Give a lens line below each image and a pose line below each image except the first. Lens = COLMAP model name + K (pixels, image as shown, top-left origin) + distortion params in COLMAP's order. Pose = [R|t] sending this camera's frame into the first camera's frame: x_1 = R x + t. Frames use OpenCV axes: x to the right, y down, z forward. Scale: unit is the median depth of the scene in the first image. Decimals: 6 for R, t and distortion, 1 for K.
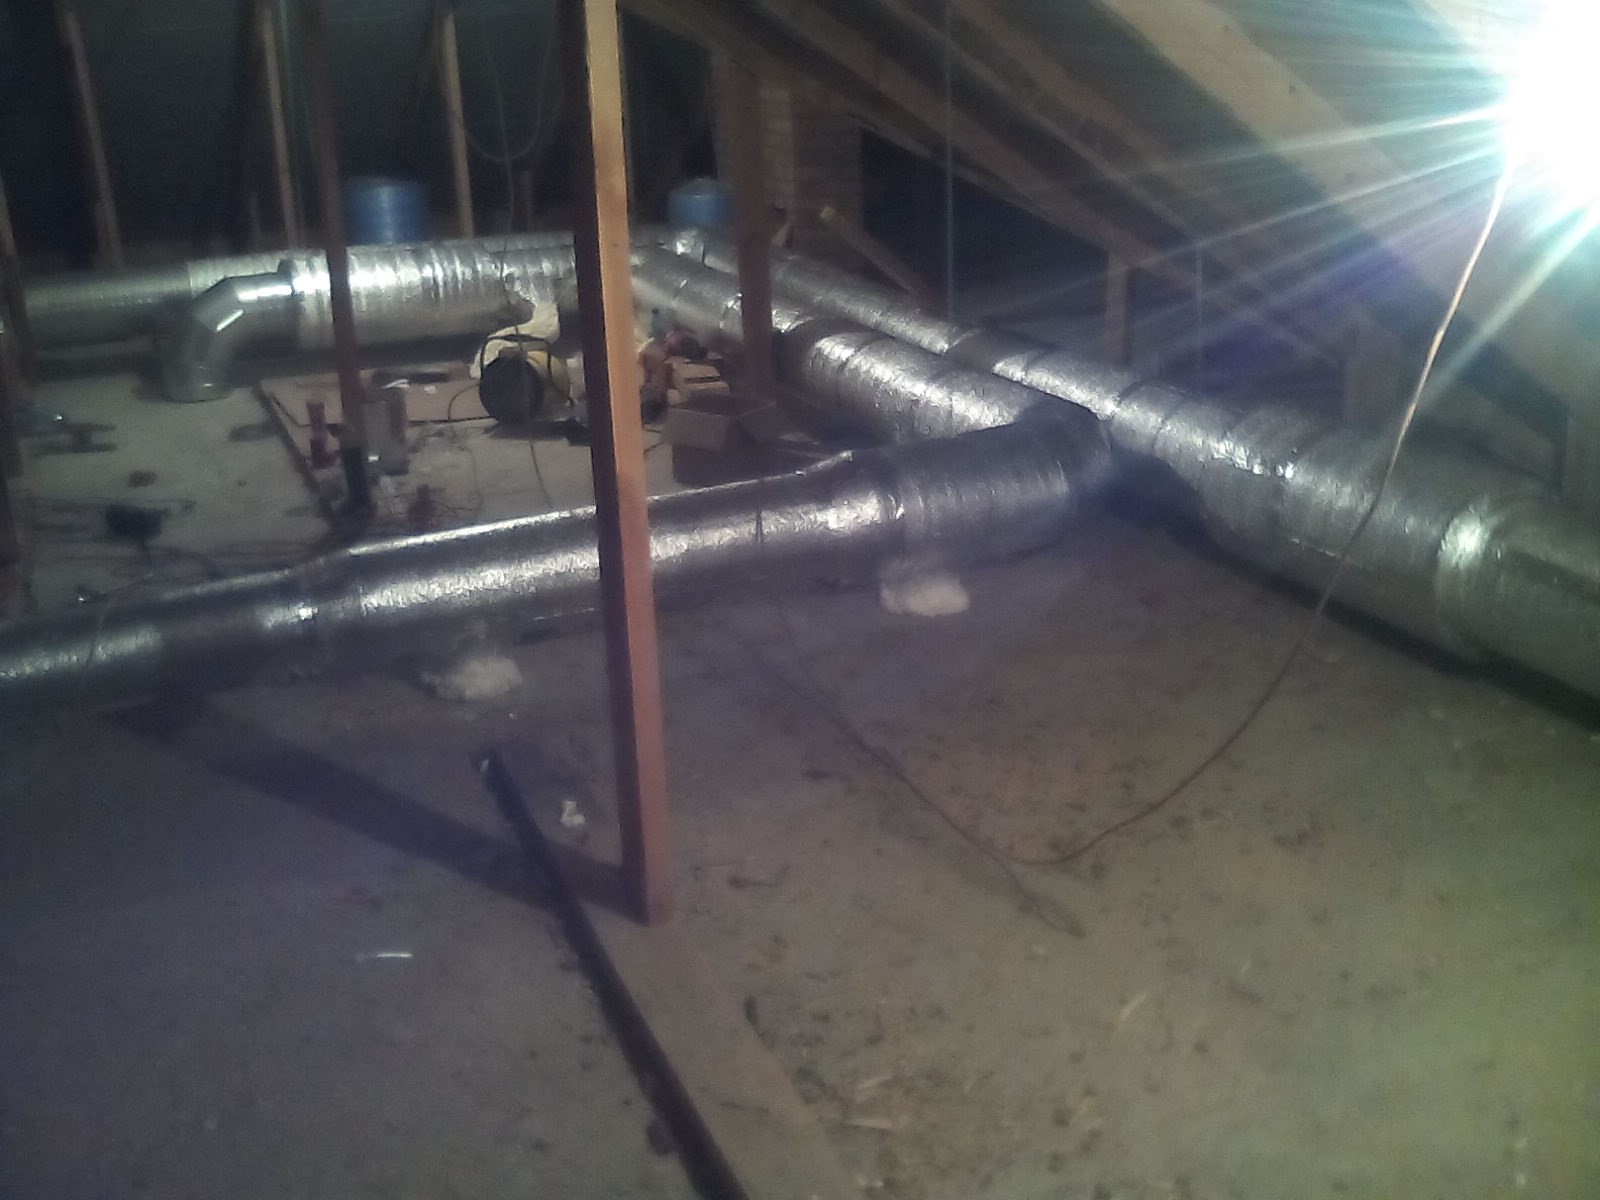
lens RADIAL K [[1803.4, 0, 800.0], [0, 1803.4, 600.0], [0, 0, 1]] dist [0.137665, -0.639415]
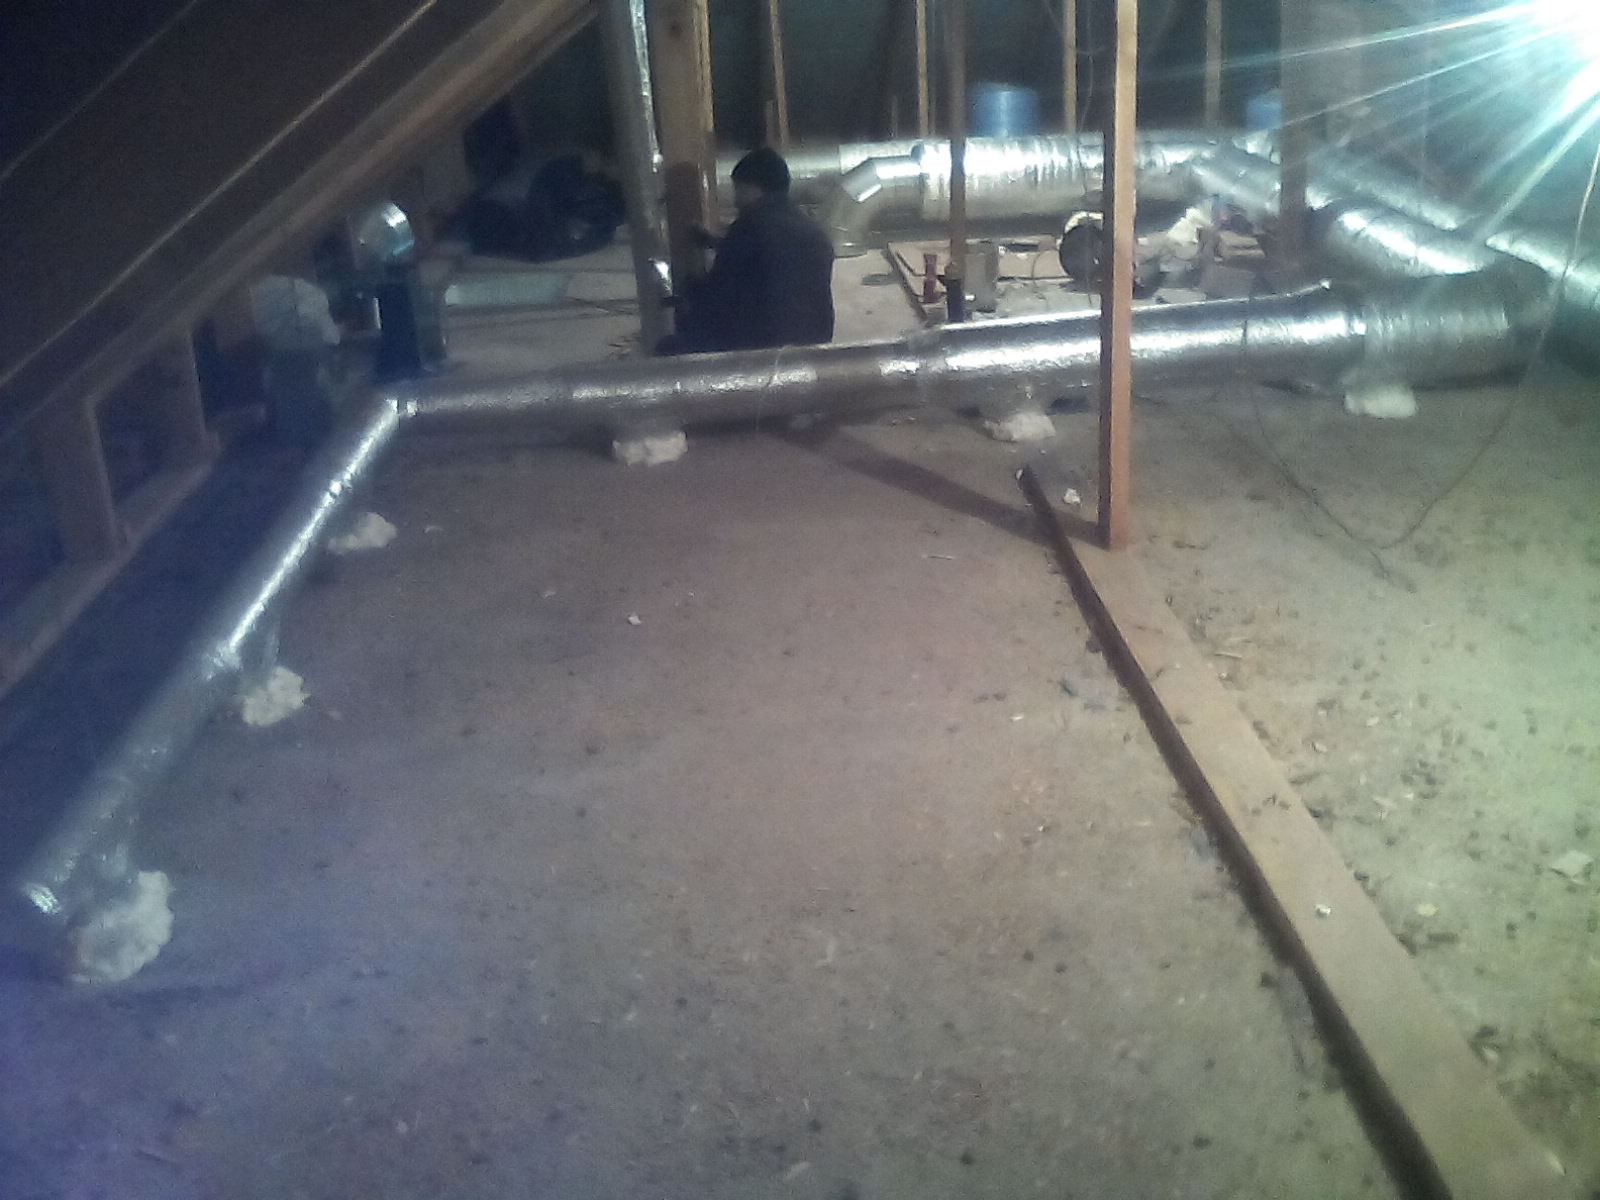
lens RADIAL K [[1803.4, 0, 800.0], [0, 1803.4, 600.0], [0, 0, 1]] dist [0.137665, -0.639415]
pose [[0.944790, 0.102657, -0.311179, 0.093291], [-0.091451, 0.994532, 0.050432, 0.106231], [0.314655, -0.019190, 0.949012, -0.331487]]
